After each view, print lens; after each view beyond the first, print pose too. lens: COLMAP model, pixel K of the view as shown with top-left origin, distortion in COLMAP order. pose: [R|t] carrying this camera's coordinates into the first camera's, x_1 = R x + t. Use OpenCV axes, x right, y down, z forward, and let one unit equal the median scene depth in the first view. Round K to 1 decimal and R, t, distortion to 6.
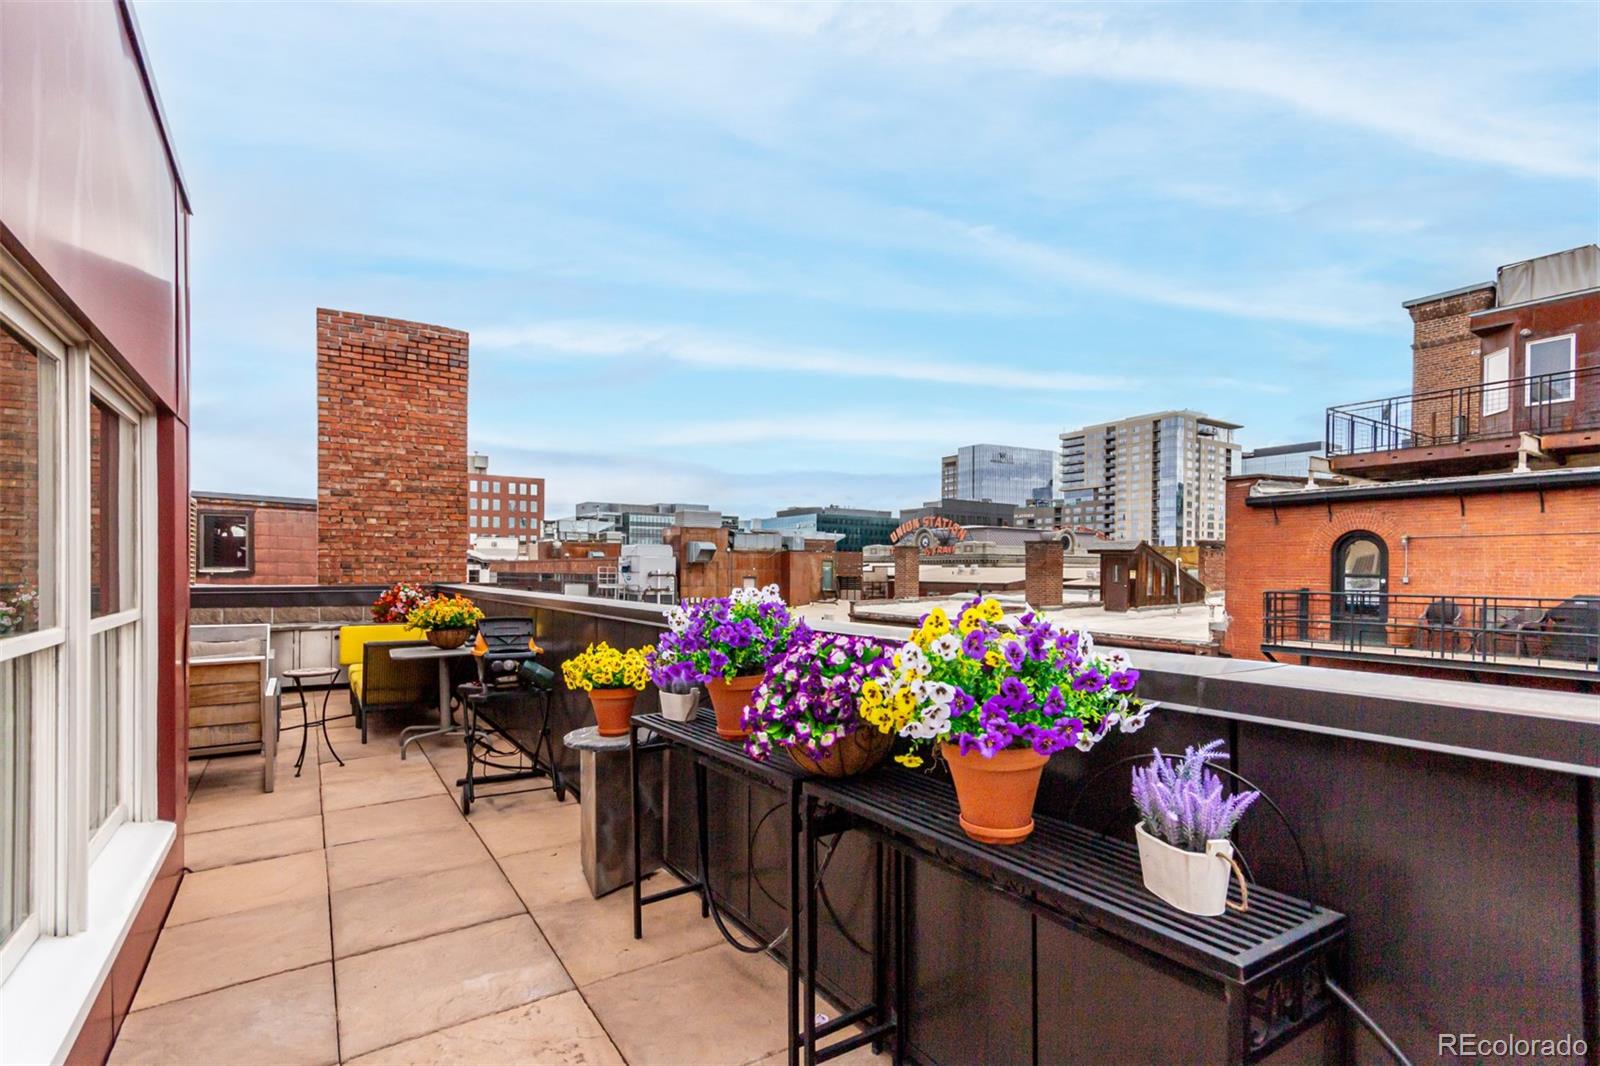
lens RADIAL K [[726.4, 0, 794.5], [0, 726.4, 571.3], [0, 0, 1]] dist [0.001954, 0.000247]
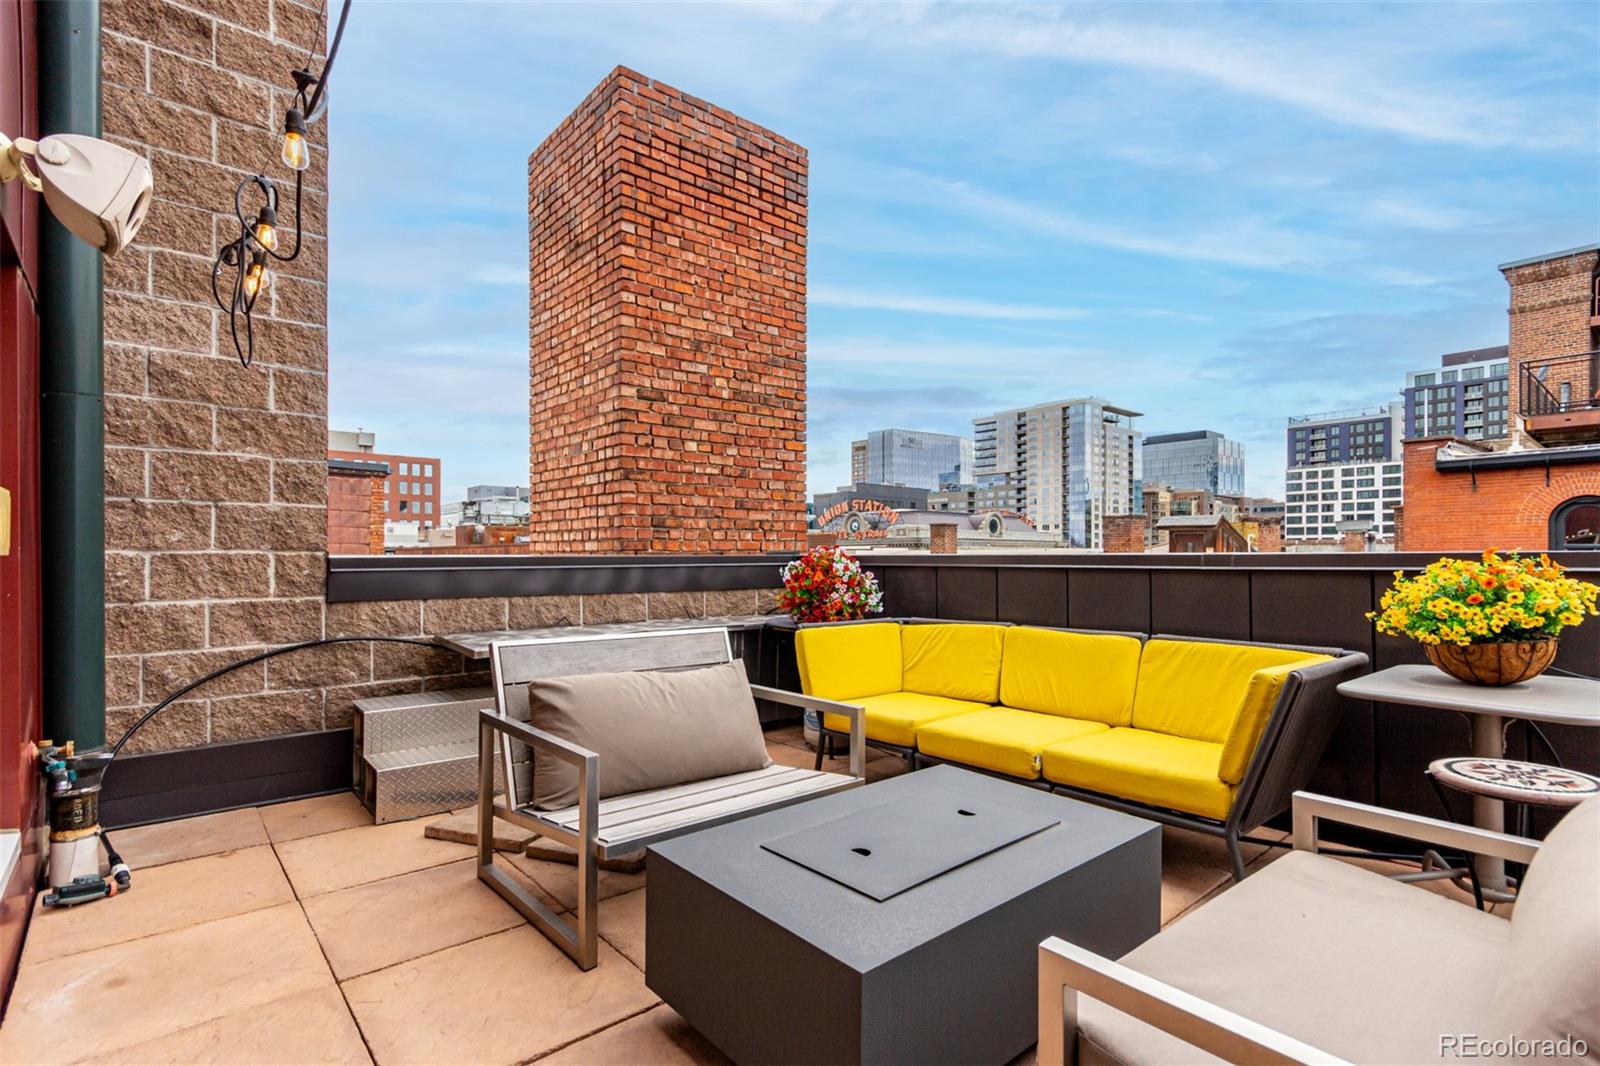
lens RADIAL K [[747.0, 0, 797.2], [0, 747.0, 549.1], [0, 0, 1]] dist [-0.001109, 0.000212]
pose [[0.992709, -0.006936, 0.120337, -0.551663], [0.008218, 0.999915, -0.010166, 0.019718], [-0.120256, 0.011081, 0.992681, 0.382564]]
